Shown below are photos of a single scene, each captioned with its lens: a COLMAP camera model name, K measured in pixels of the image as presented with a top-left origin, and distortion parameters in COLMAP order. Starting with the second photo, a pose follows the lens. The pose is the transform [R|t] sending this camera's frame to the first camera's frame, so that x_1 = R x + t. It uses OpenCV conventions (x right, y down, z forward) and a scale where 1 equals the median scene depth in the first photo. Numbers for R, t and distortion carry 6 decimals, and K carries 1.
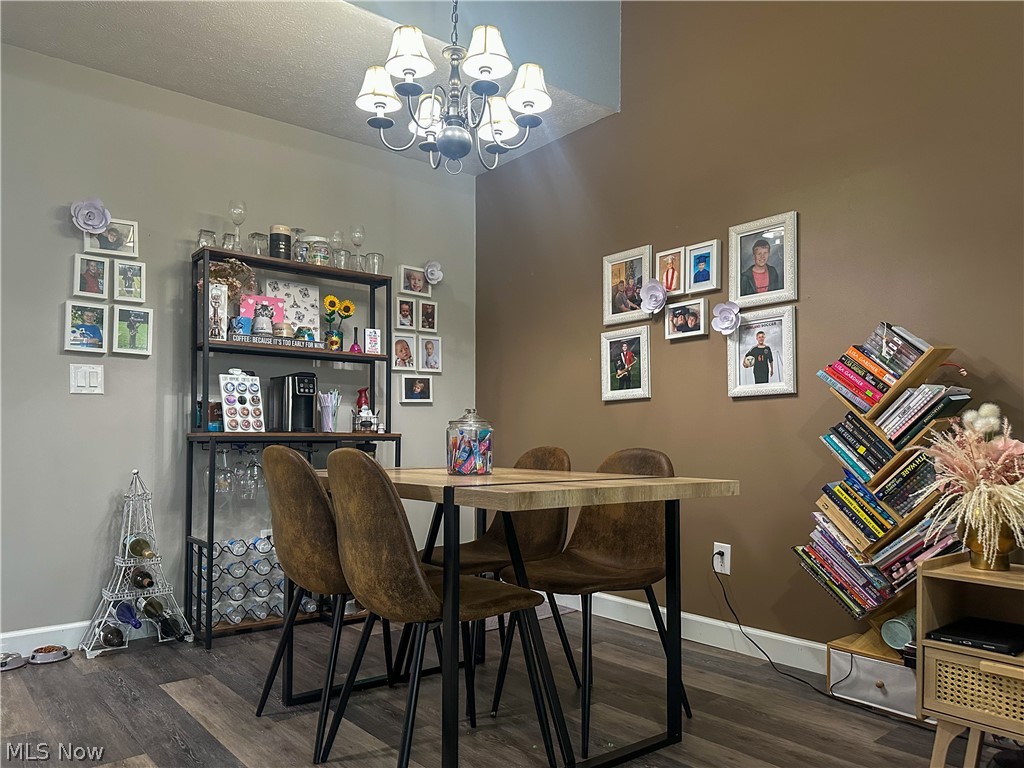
lens RADIAL K [[730.3, 0, 509.9], [0, 730.3, 424.9], [0, 0, 1]] dist [0.083840, -0.112674]
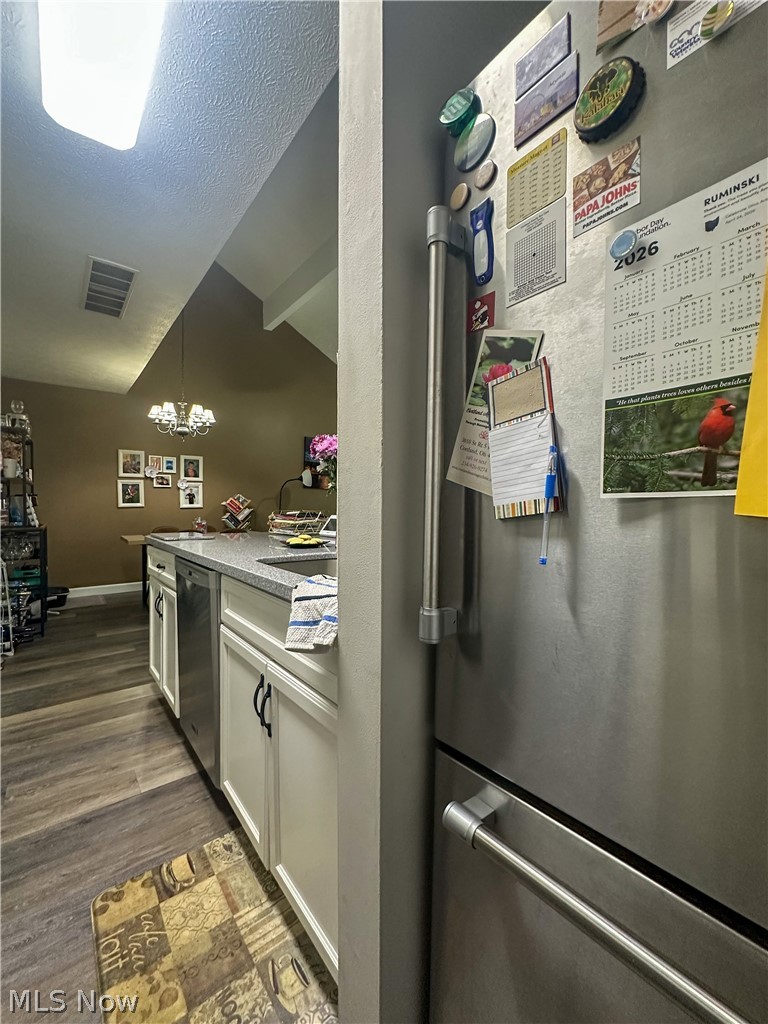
lens RADIAL K [[423.9, 0, 376.3], [0, 423.9, 510.3], [0, 0, 1]] dist [-0.000840, 0.000191]
pose [[0.034202, -0.010836, 0.999356, -1.490247], [-0.016522, 0.999798, 0.011406, -0.061716], [-0.999278, -0.016902, 0.034016, 0.083403]]
